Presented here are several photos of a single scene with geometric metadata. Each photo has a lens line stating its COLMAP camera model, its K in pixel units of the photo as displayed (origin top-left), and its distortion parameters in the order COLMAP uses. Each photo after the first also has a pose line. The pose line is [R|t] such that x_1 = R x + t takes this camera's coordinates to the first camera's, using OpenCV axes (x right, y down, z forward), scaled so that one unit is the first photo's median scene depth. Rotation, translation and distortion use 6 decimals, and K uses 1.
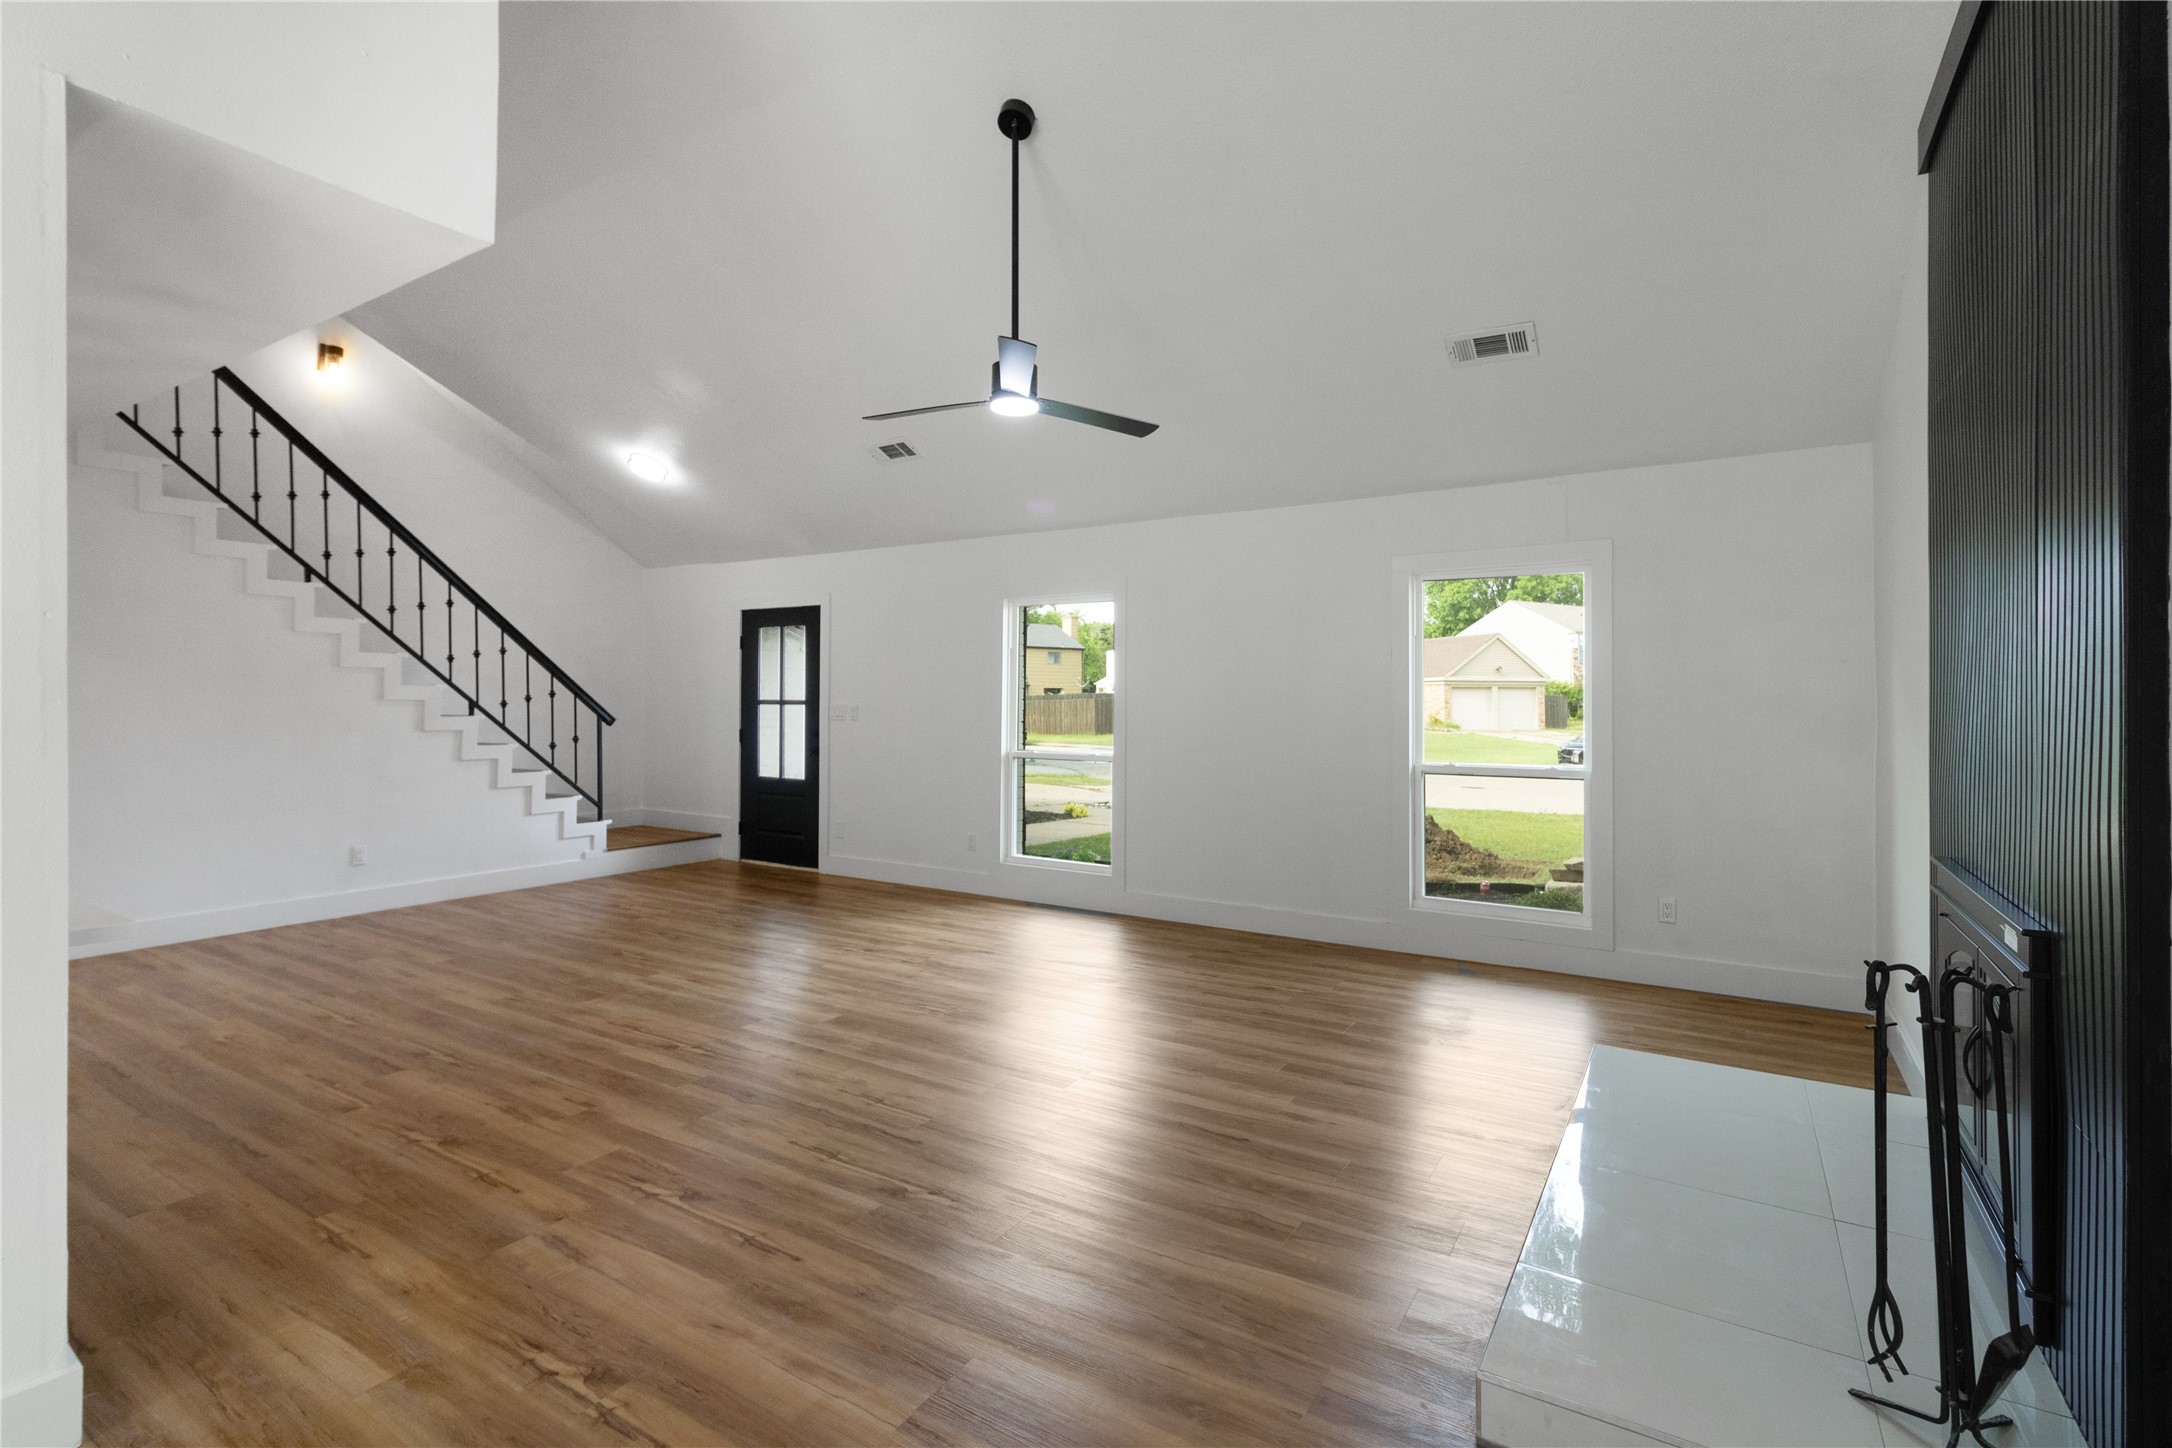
lens RADIAL K [[1005.1, 0, 1088.8], [0, 1005.1, 690.7], [0, 0, 1]] dist [0.000407, 0.000435]
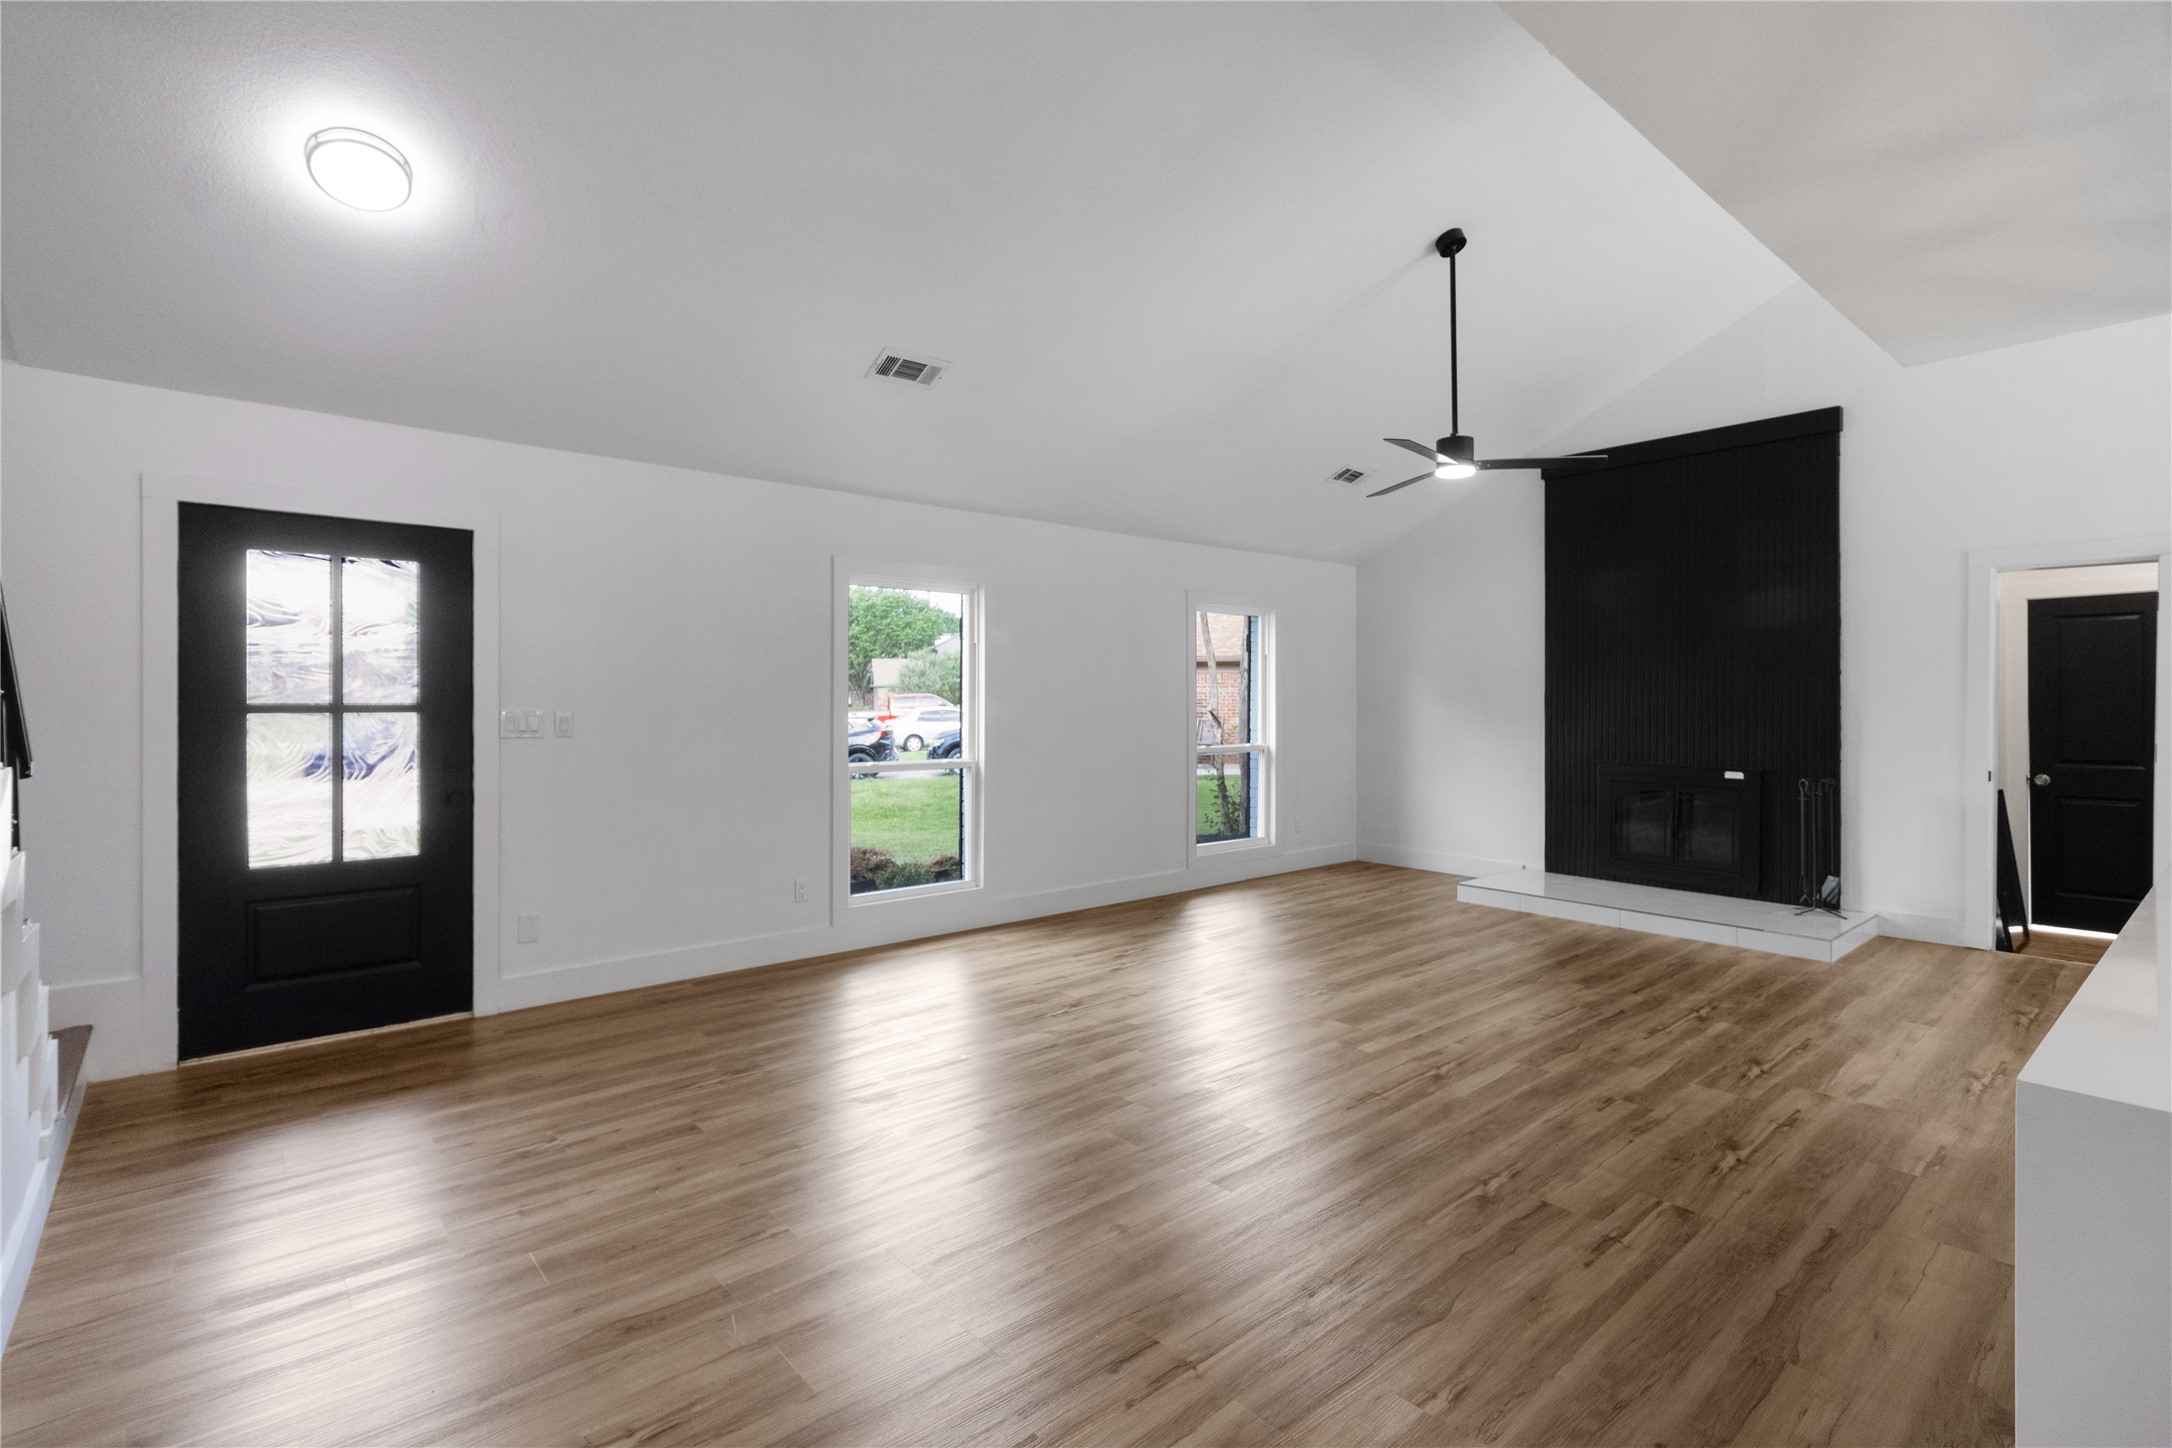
lens RADIAL K [[1016.2, 0, 1089.2], [0, 1016.2, 702.7], [0, 0, 1]] dist [-0.000805, 0.000240]
pose [[0.293447, -0.007793, 0.955944, -0.861192], [-0.007425, 0.999918, 0.010431, 0.000931], [-0.955947, -0.010159, 0.293365, 0.635840]]
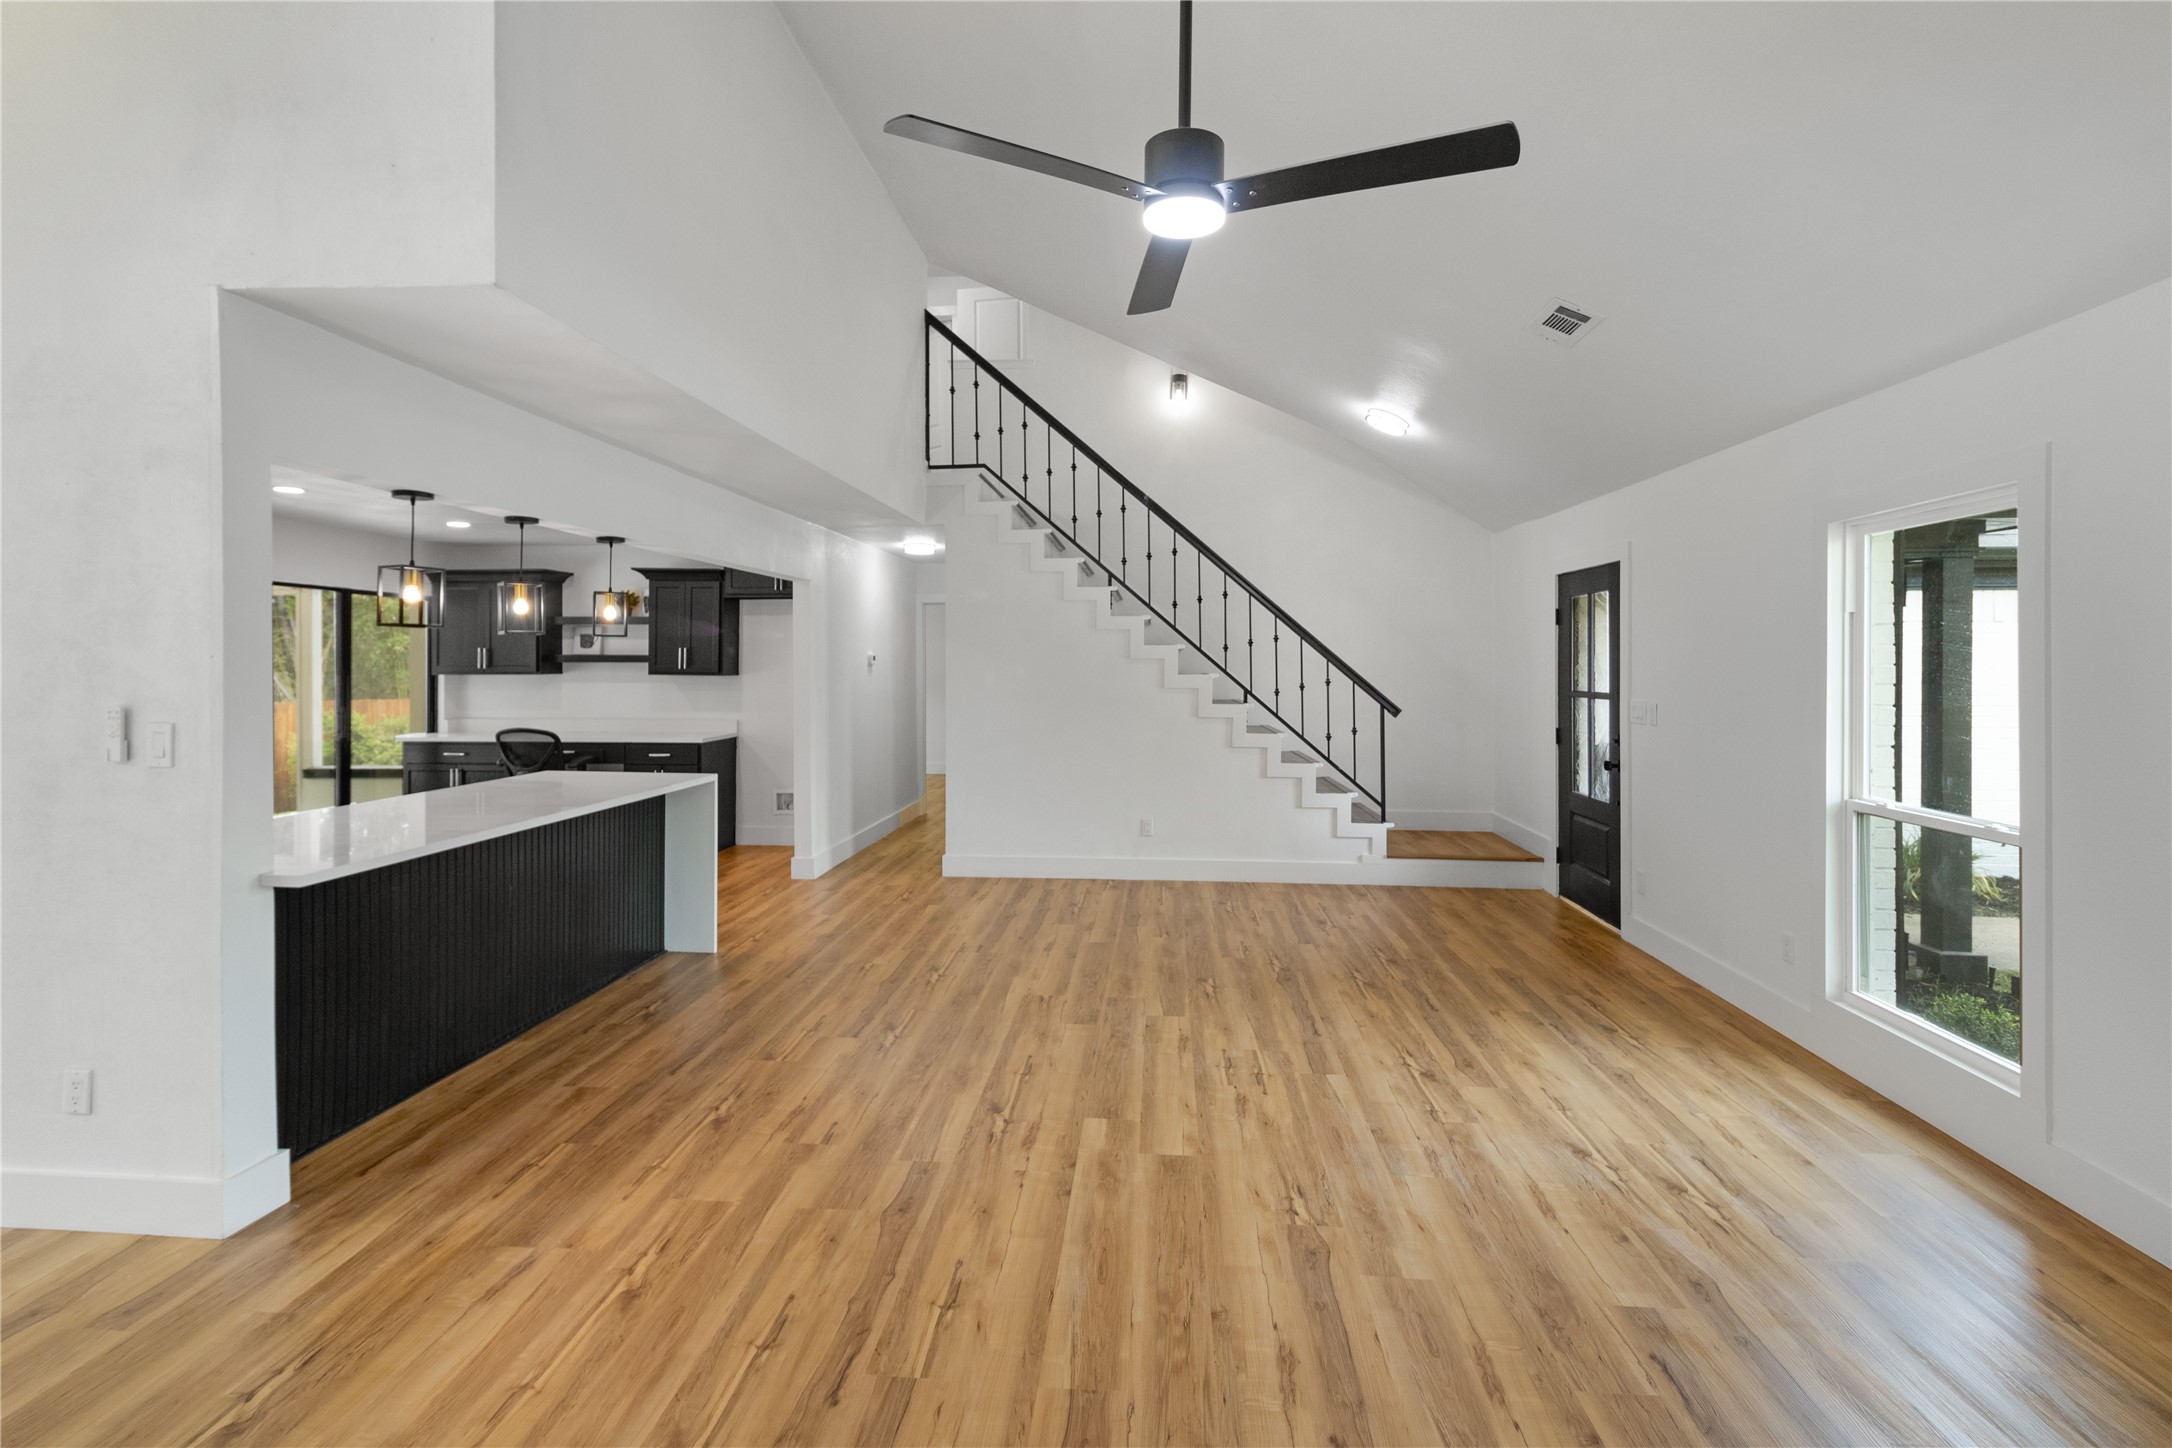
lens RADIAL K [[1022.7, 0, 1086.8], [0, 1022.7, 657.2], [0, 0, 1]] dist [0.001118, 0.000083]
pose [[0.461760, -0.009187, -0.886957, 0.247094], [0.005551, 0.999957, -0.007467, -0.016382], [0.886987, -0.001475, 0.461791, 0.407723]]
